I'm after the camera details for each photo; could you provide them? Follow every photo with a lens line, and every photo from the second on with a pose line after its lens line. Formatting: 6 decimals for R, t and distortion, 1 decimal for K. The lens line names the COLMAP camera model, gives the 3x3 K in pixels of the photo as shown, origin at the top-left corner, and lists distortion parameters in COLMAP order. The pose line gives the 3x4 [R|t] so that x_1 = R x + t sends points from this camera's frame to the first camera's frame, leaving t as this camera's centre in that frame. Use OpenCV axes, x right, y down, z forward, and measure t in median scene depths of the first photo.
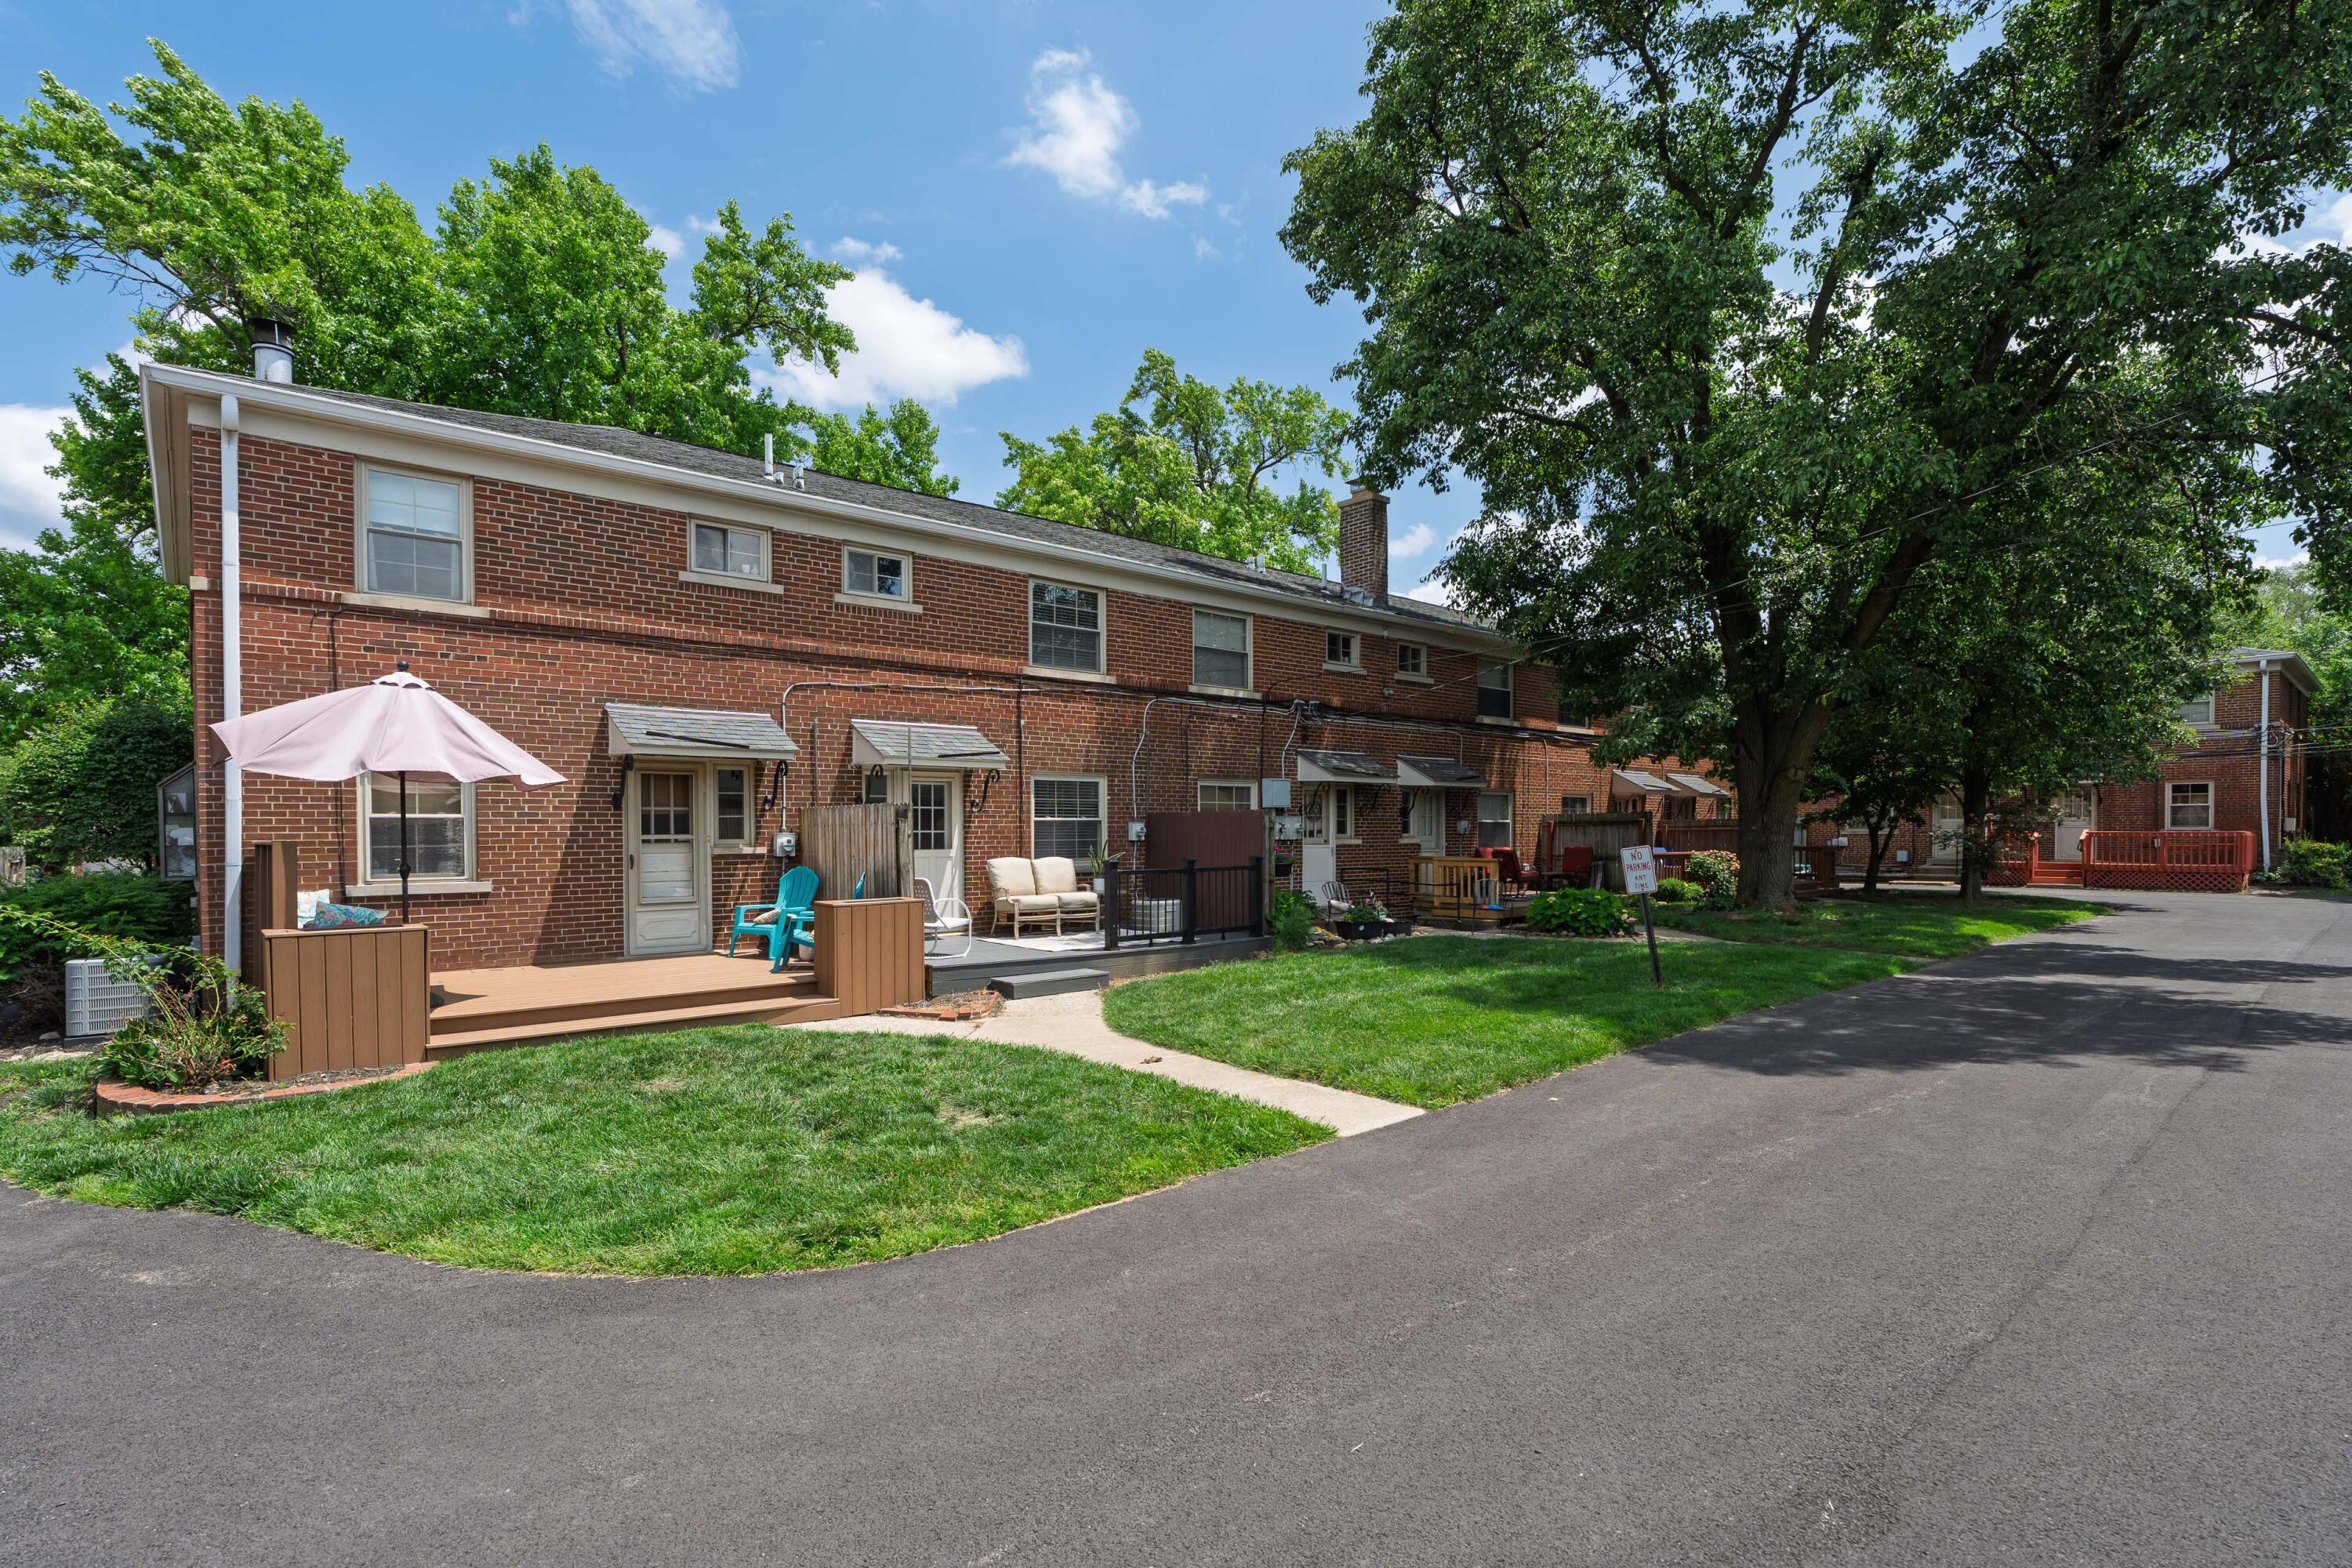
lens RADIAL K [[1102.8, 0, 1165.1], [0, 1102.8, 843.0], [0, 0, 1]] dist [-0.008189, -0.000333]
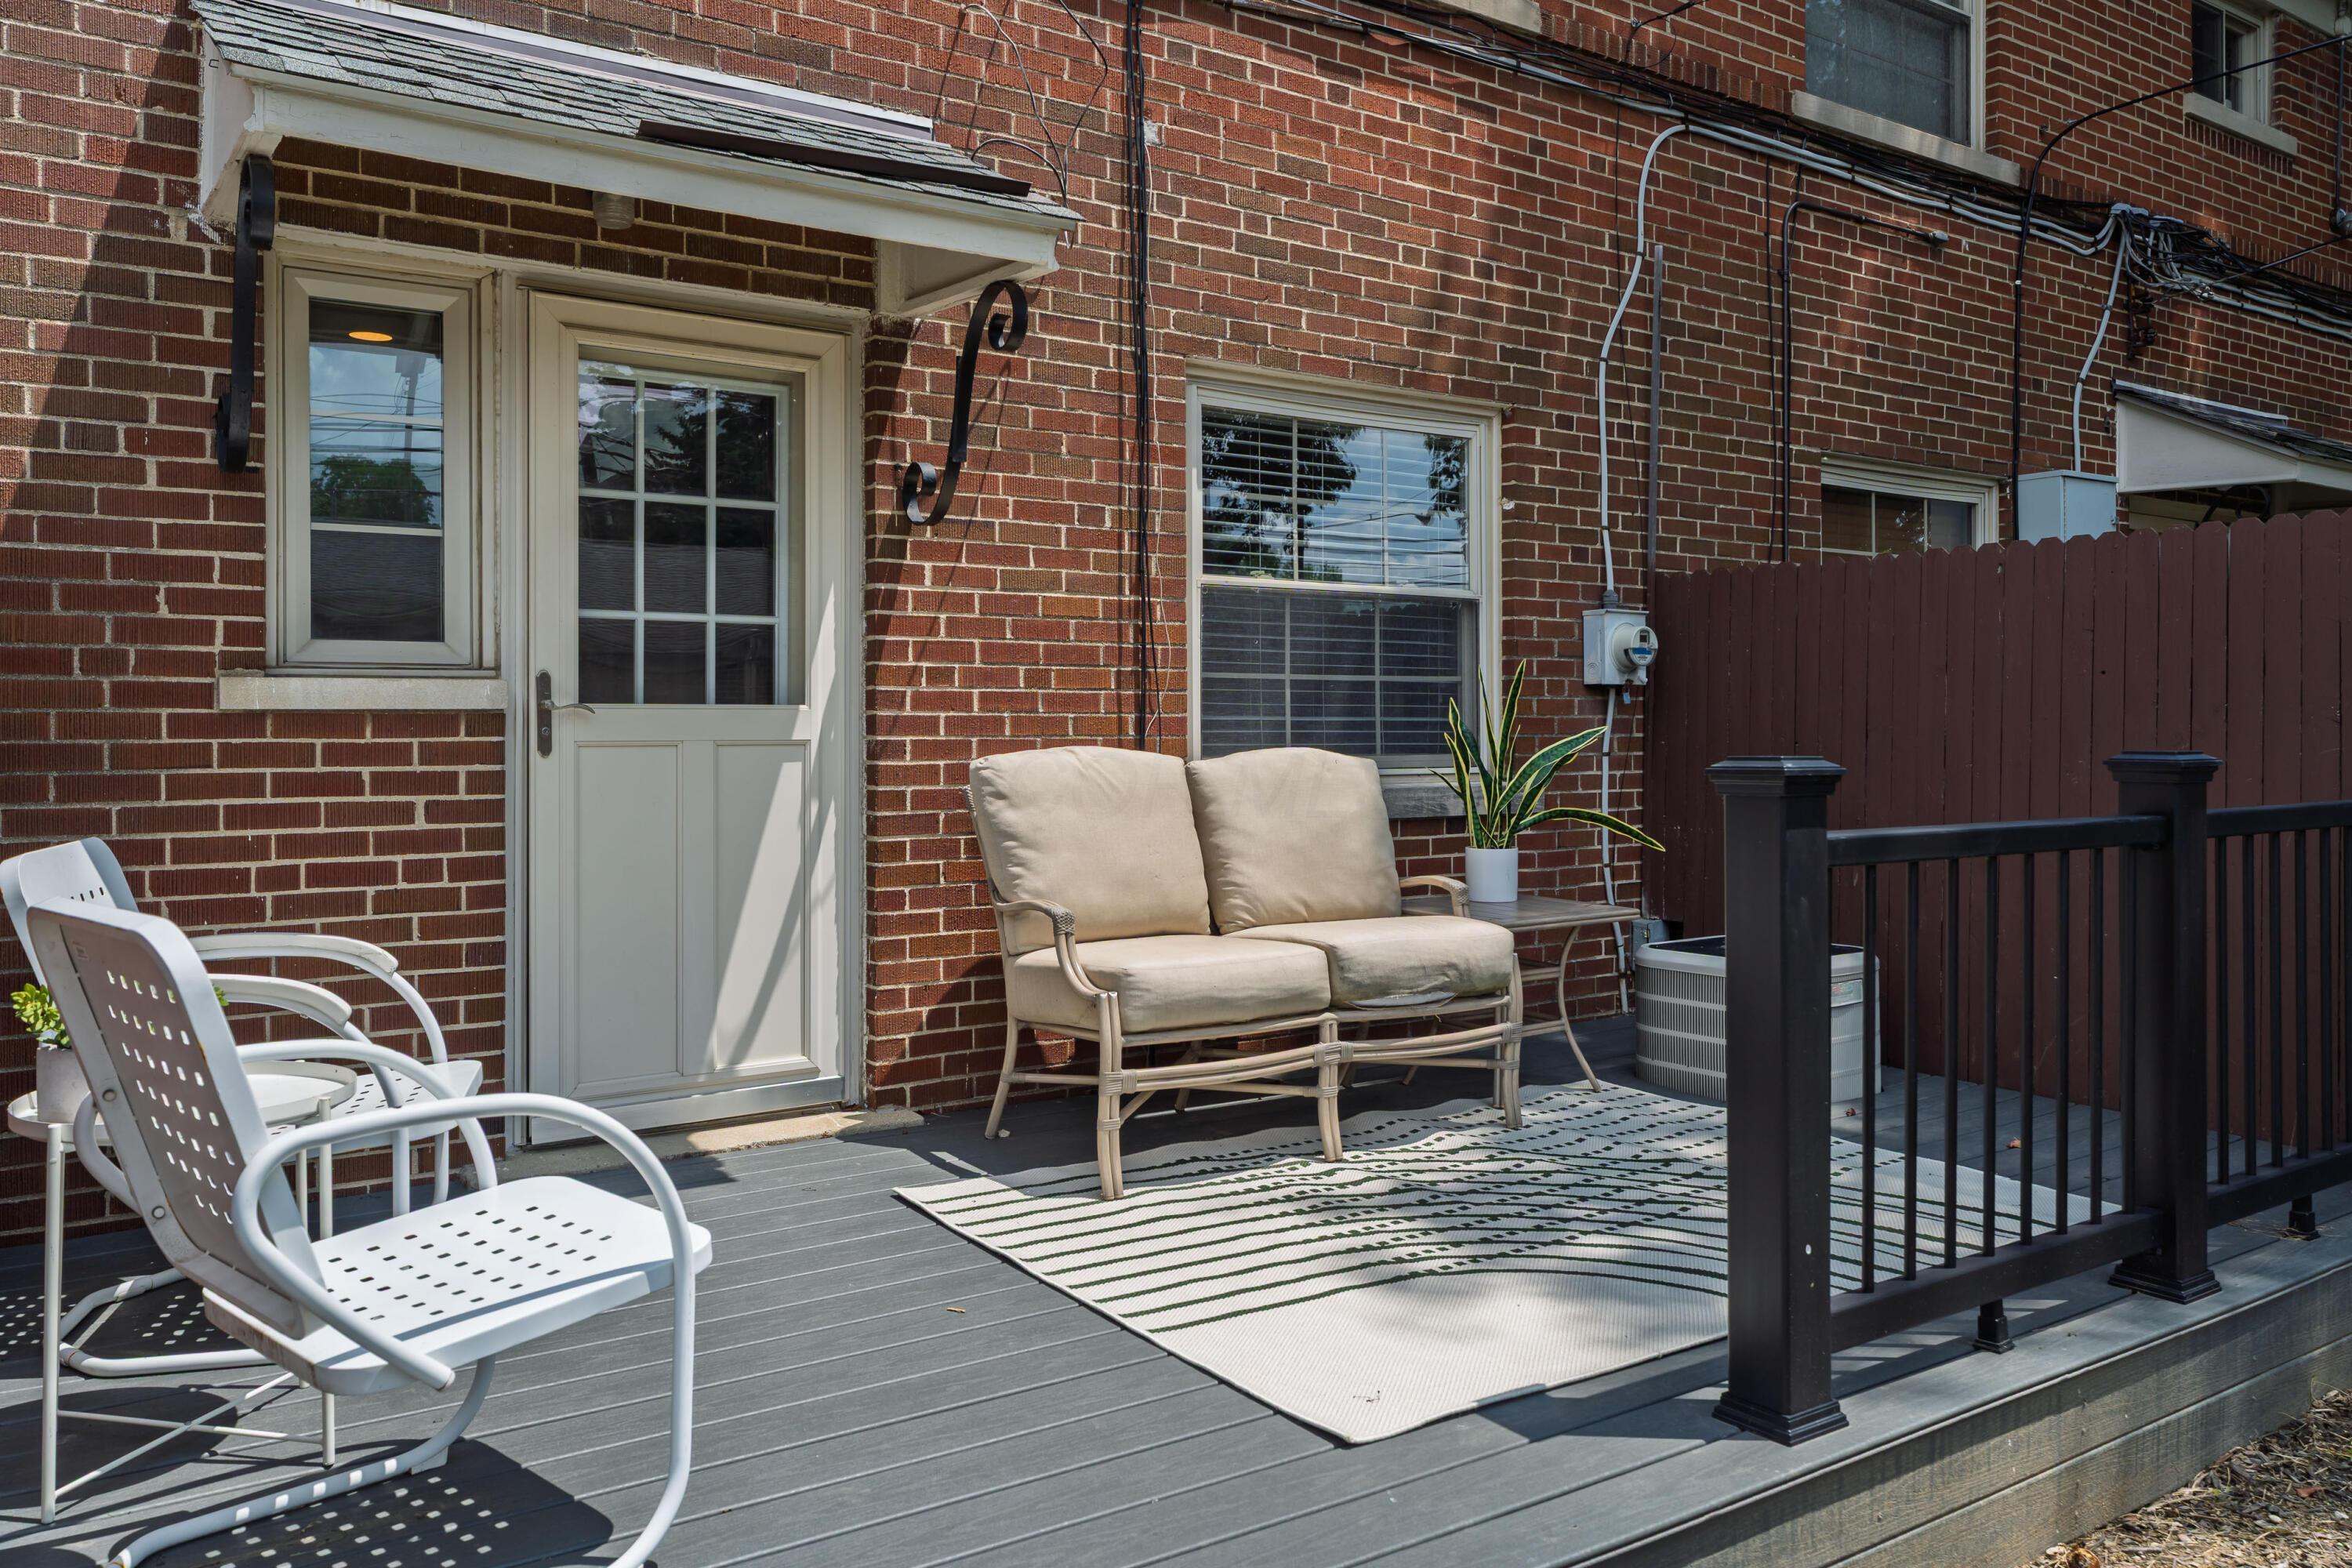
lens RADIAL K [[1740.5, 0, 1169.8], [0, 1740.5, 713.2], [0, 0, 1]] dist [-0.004439, -0.000649]
pose [[0.992535, 0.002816, -0.121928, -0.083340], [-0.005164, 0.999807, -0.018948, 0.012448], [0.121852, 0.019437, 0.992358, 0.660725]]
